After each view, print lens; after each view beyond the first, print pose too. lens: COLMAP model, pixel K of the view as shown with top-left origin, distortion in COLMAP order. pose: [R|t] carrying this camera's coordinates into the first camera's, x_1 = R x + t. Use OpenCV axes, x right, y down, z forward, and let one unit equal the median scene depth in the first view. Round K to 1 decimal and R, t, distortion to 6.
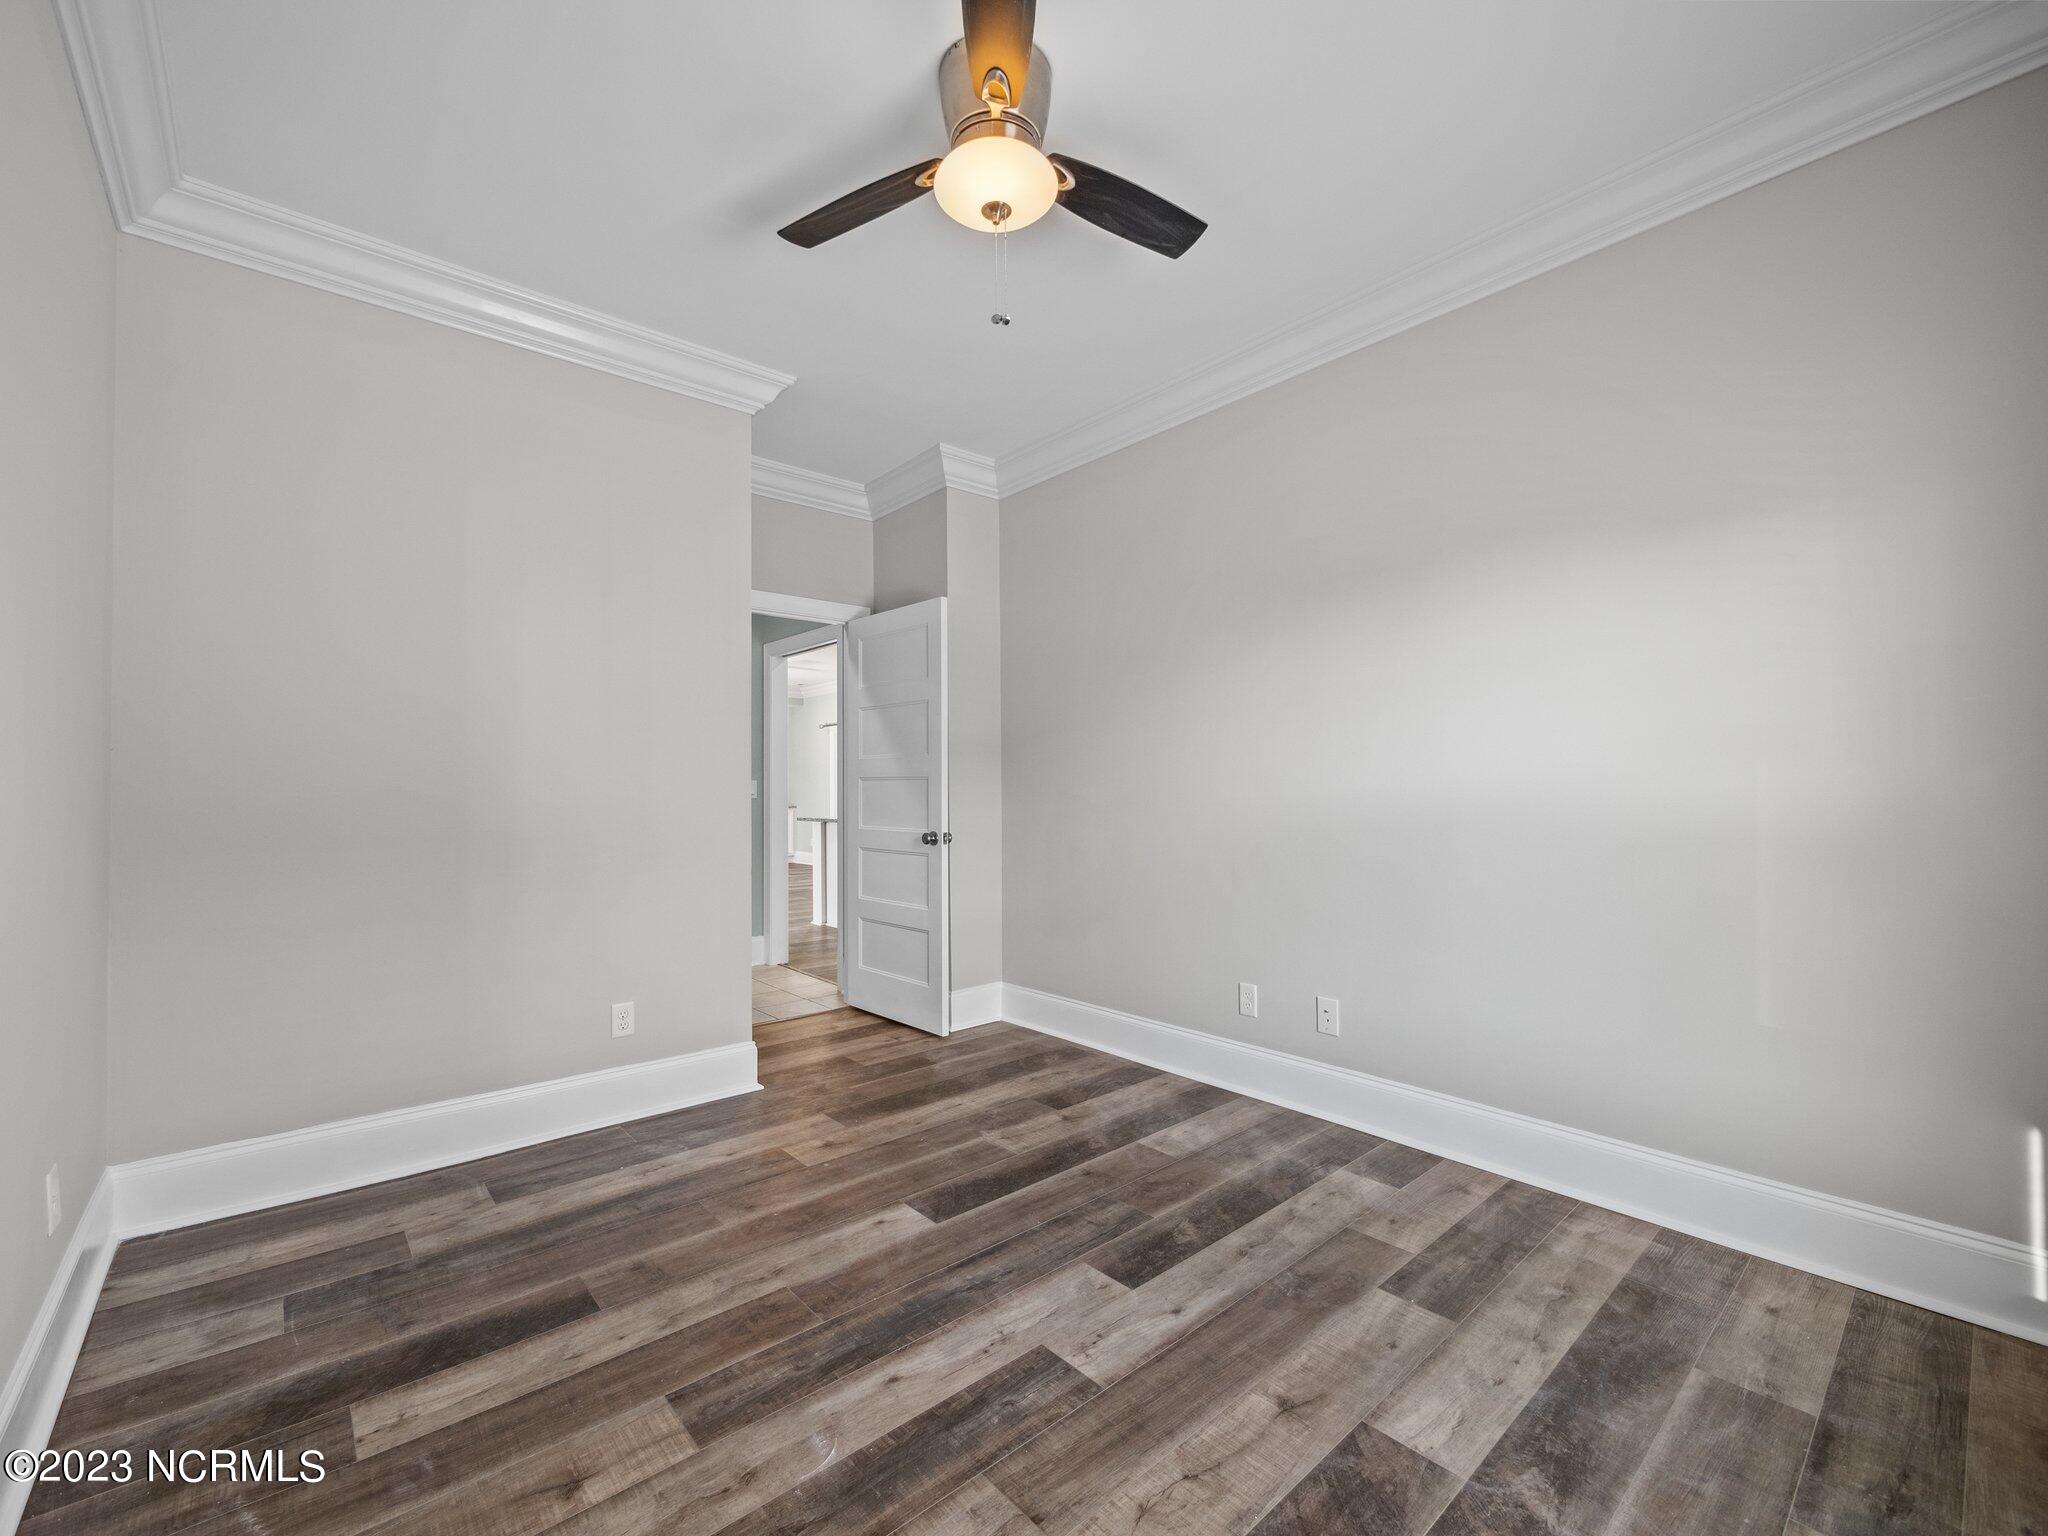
lens RADIAL K [[865.6, 0, 1027.9], [0, 865.6, 775.0], [0, 0, 1]] dist [-0.000313, 0.000222]
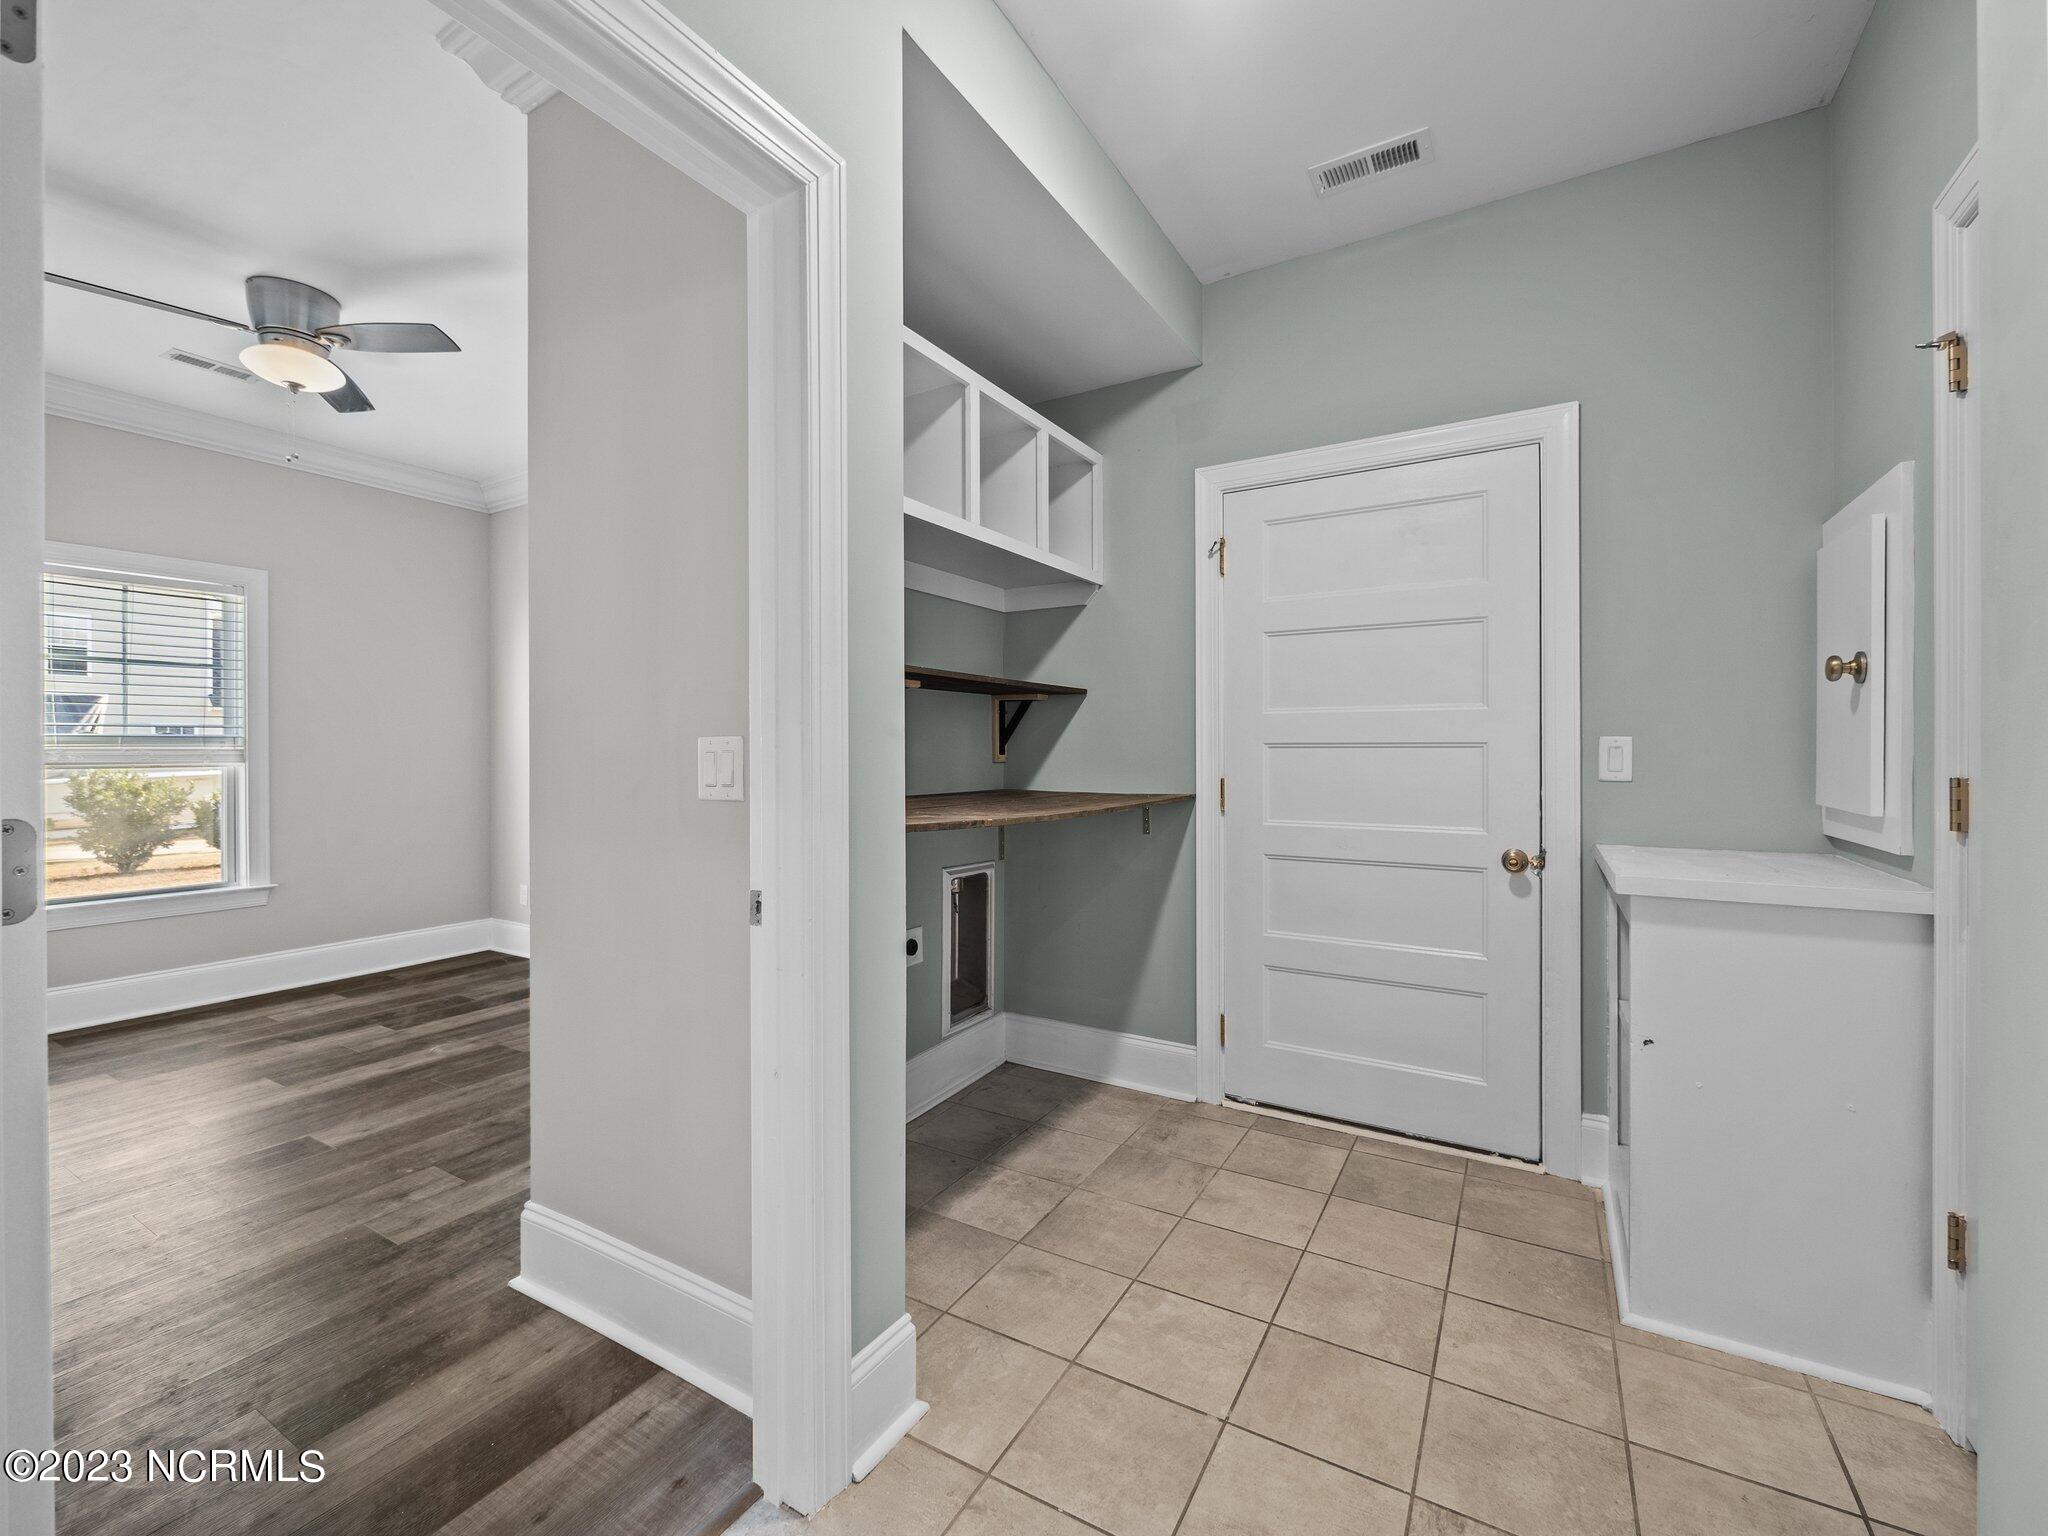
lens RADIAL K [[860.8, 0, 1018.0], [0, 860.8, 765.1], [0, 0, 1]] dist [-0.001929, 0.000110]
pose [[-0.951551, 0.008448, -0.307375, -0.750219], [0.010026, 0.999943, -0.003558, 0.037056], [0.307327, -0.006467, -0.951582, 2.717635]]
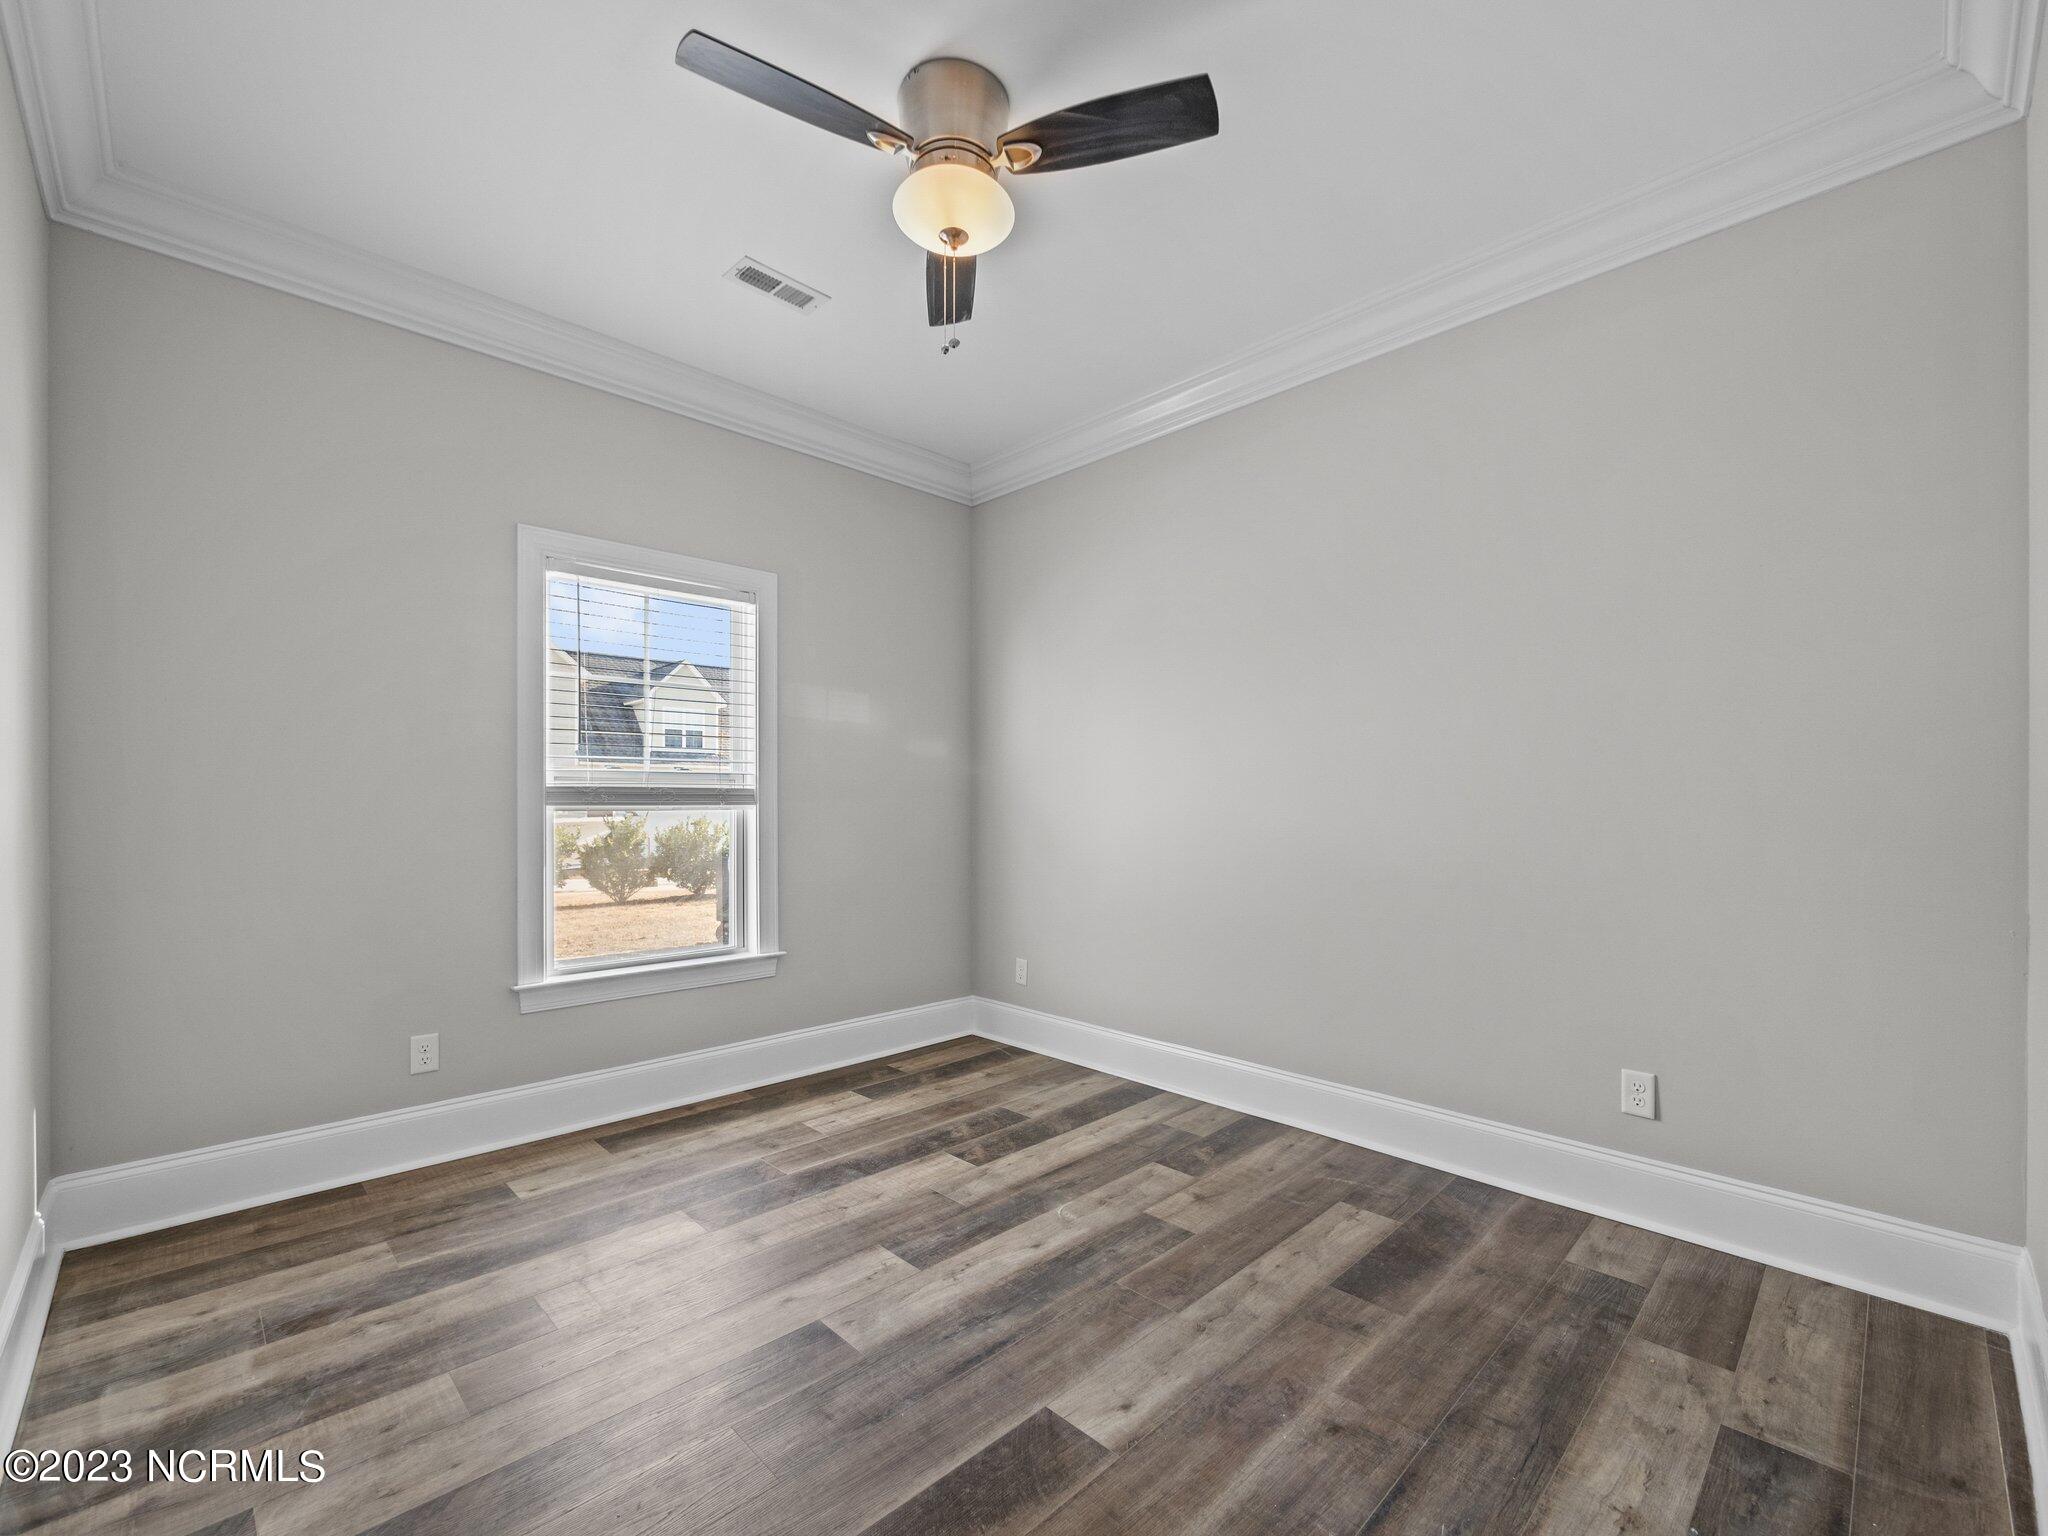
lens RADIAL K [[872.0, 0, 1027.0], [0, 872.0, 821.7], [0, 0, 1]] dist [-0.000142, -0.000168]
pose [[-0.998520, 0.004524, -0.054197, -0.059556], [0.004485, 0.999990, 0.000851, 0.038047], [0.054200, 0.000607, -0.998530, 1.948001]]
